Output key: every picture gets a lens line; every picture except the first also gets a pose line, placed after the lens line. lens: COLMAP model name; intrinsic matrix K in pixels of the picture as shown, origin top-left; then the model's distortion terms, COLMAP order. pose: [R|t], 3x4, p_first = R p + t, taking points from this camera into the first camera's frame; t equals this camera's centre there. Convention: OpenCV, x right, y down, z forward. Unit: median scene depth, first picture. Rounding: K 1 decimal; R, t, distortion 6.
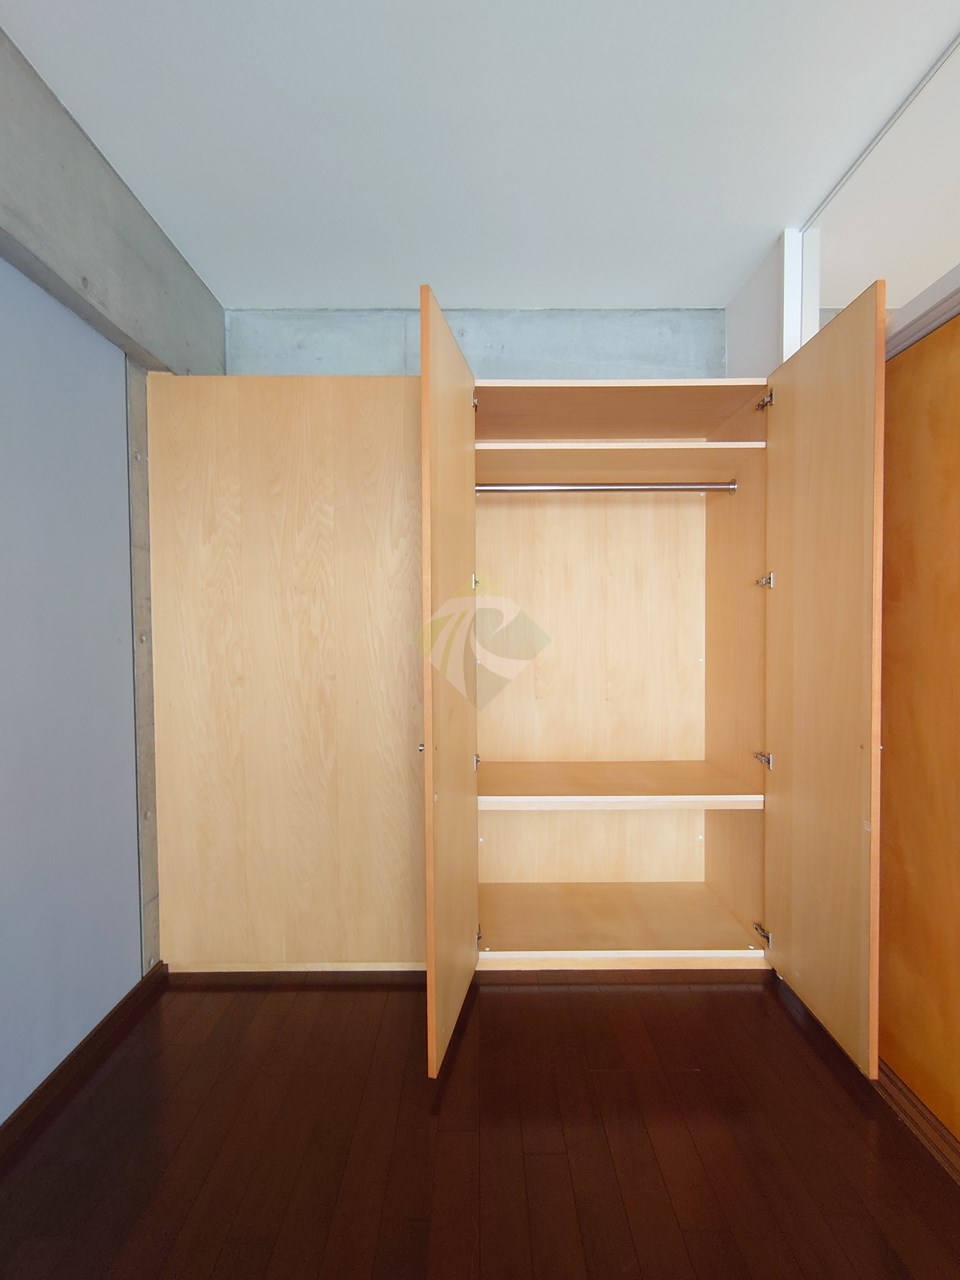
lens RADIAL K [[550.1, 0, 485.3], [0, 550.1, 632.7], [0, 0, 1]] dist [0.001373, -0.000073]
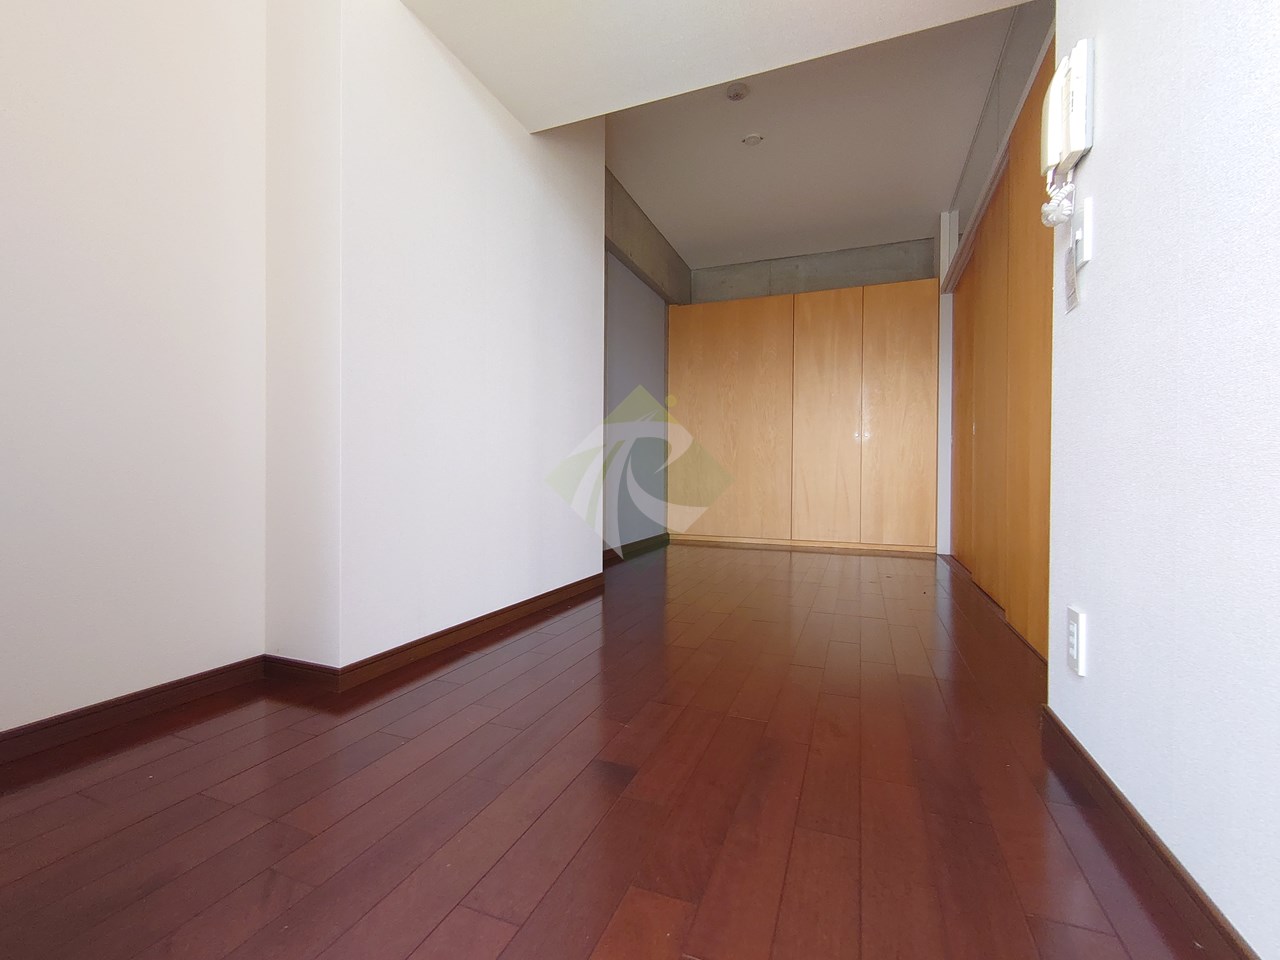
lens RADIAL K [[550.1, 0, 649.5], [0, 550.1, 484.3], [0, 0, 1]] dist [0.001373, -0.000073]
pose [[0.926605, 0.021011, -0.375448, 0.298907], [-0.017372, 0.999764, 0.013076, 0.344412], [0.375634, -0.005594, 0.926751, -1.460381]]
